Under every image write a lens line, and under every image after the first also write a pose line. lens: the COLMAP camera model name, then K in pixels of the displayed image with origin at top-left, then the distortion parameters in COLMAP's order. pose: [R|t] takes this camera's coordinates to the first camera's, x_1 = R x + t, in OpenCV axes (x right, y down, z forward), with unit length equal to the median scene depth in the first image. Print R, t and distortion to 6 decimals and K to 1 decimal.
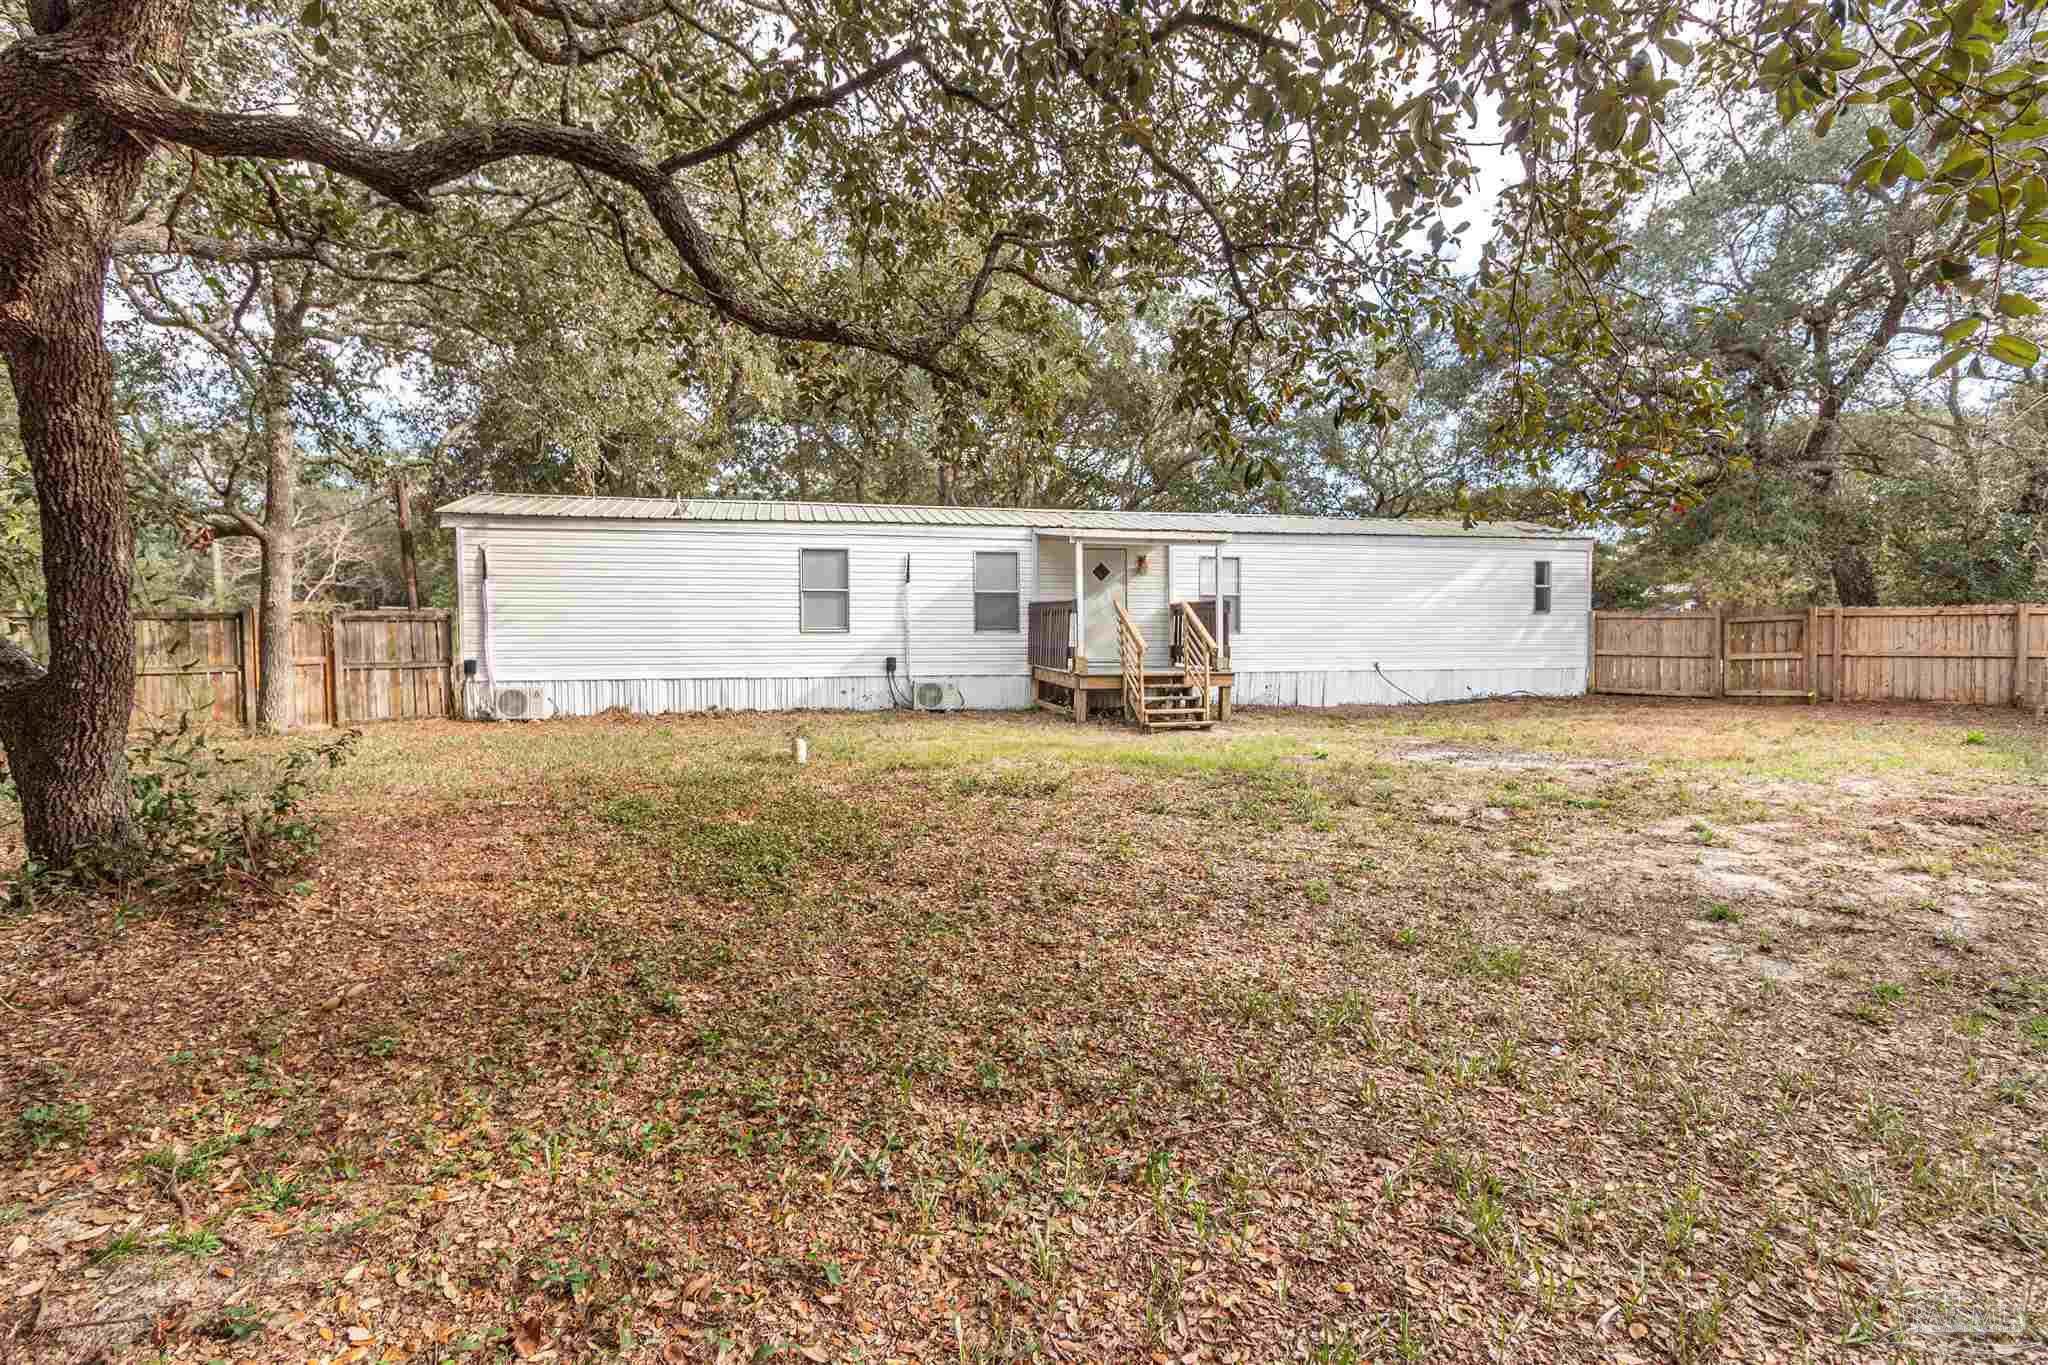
lens RADIAL K [[938.7, 0, 1013.5], [0, 938.7, 681.0], [0, 0, 1]] dist [0.003295, 0.000772]
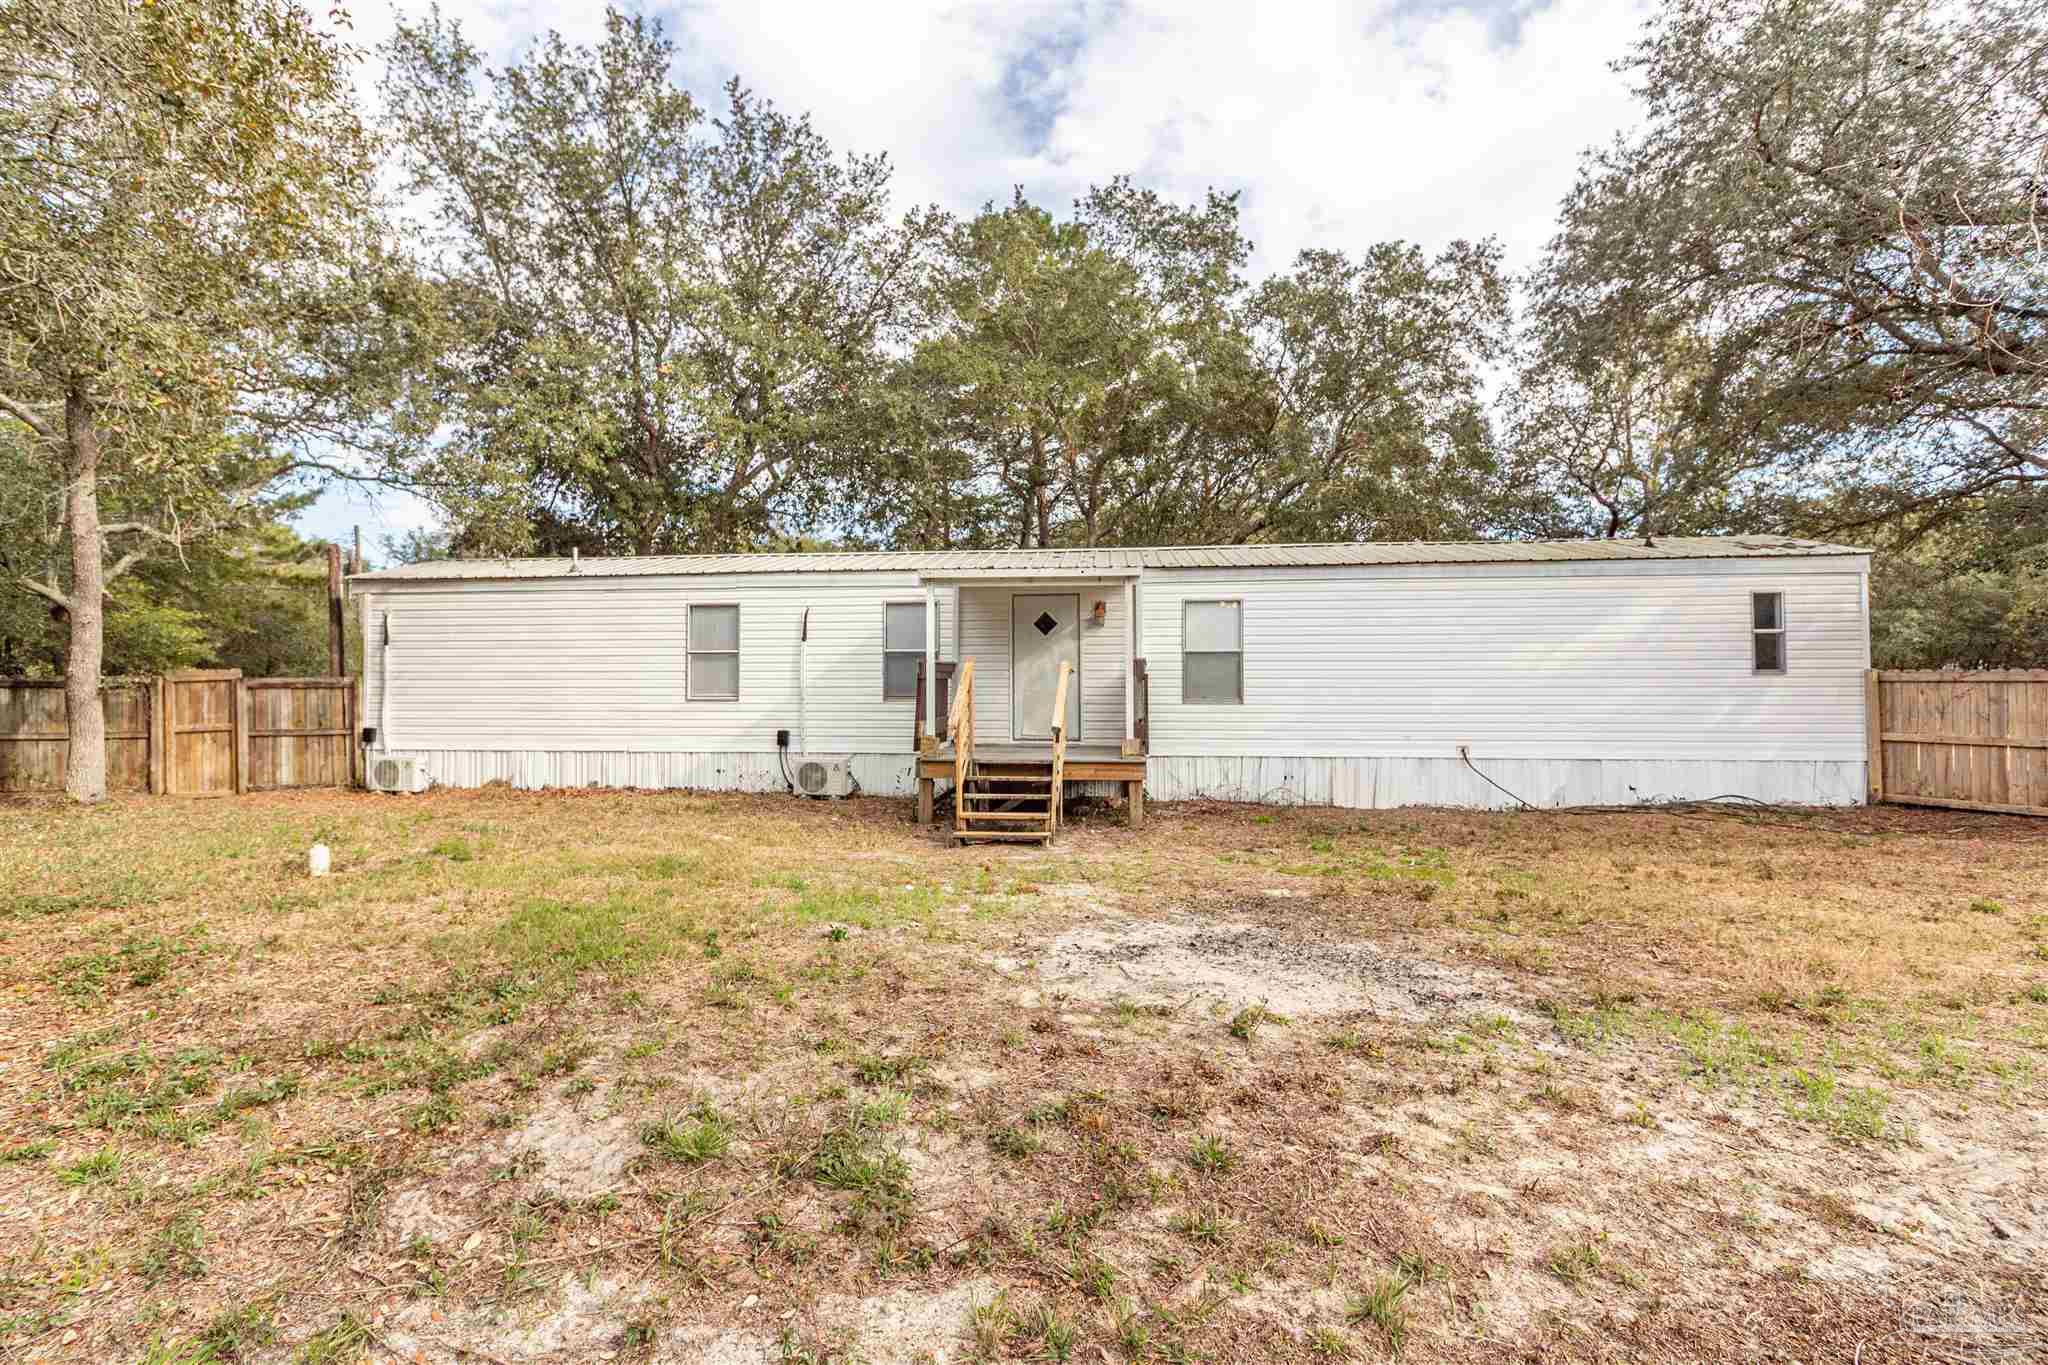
lens RADIAL K [[938.7, 0, 1026.6], [0, 938.7, 679.2], [0, 0, 1]] dist [0.003295, 0.000772]
pose [[0.942353, -0.001226, -0.334618, 0.356344], [-0.018778, 0.998224, -0.056541, -0.027237], [0.334093, 0.059565, 0.940656, 0.276221]]
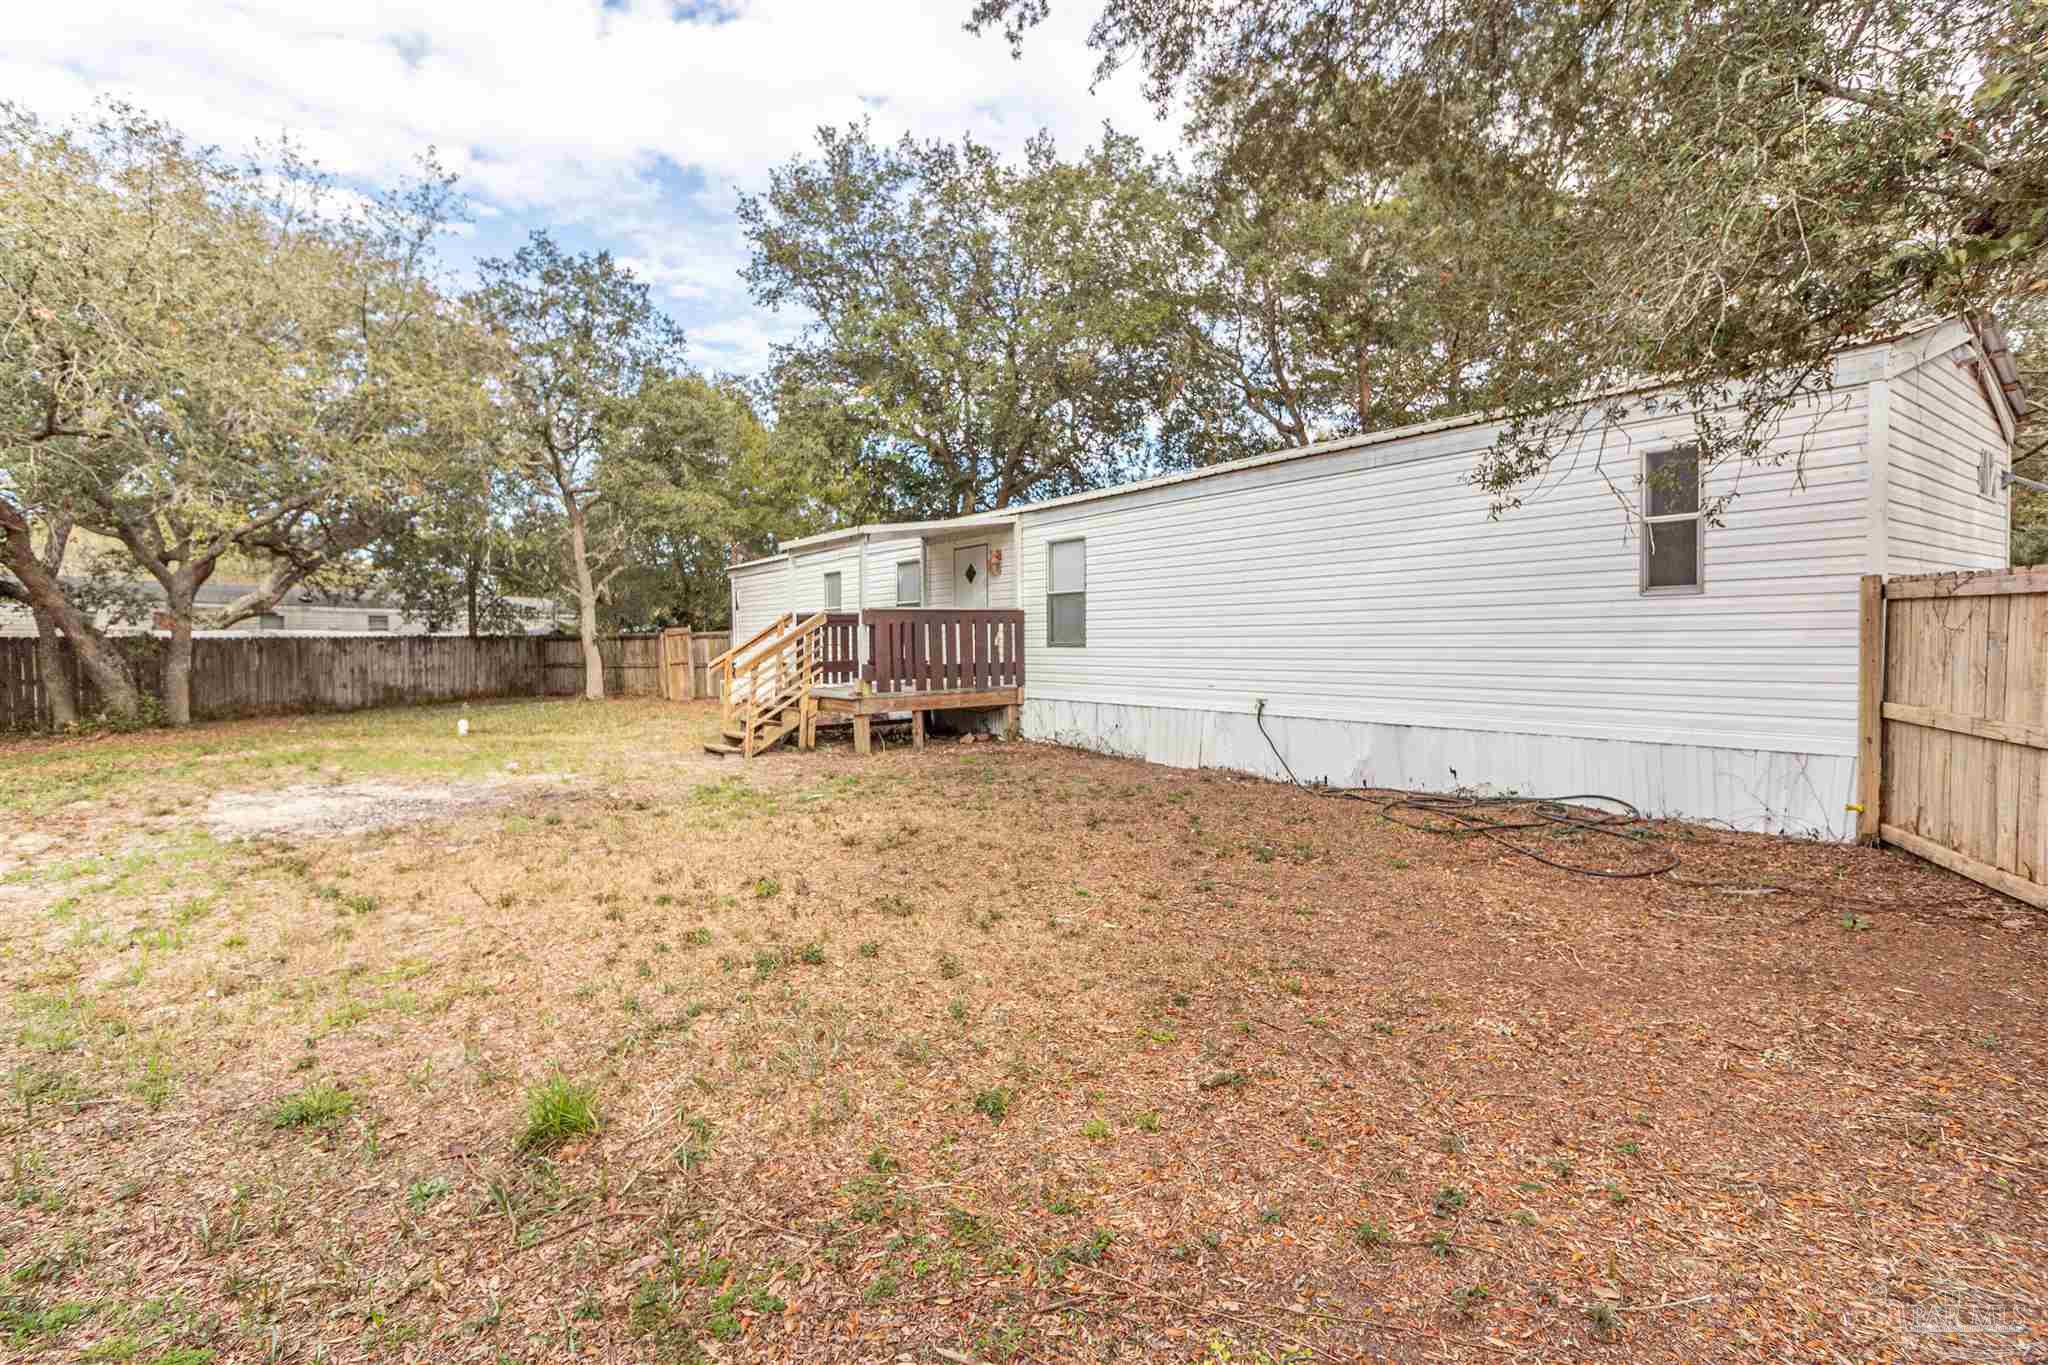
lens RADIAL K [[938.7, 0, 1027.3], [0, 938.7, 678.3], [0, 0, 1]] dist [0.003295, 0.000772]
pose [[0.394852, 0.034278, -0.918105, 0.940927], [-0.044053, 0.998861, 0.018347, -0.041138], [0.917688, 0.033201, 0.395912, 0.743621]]
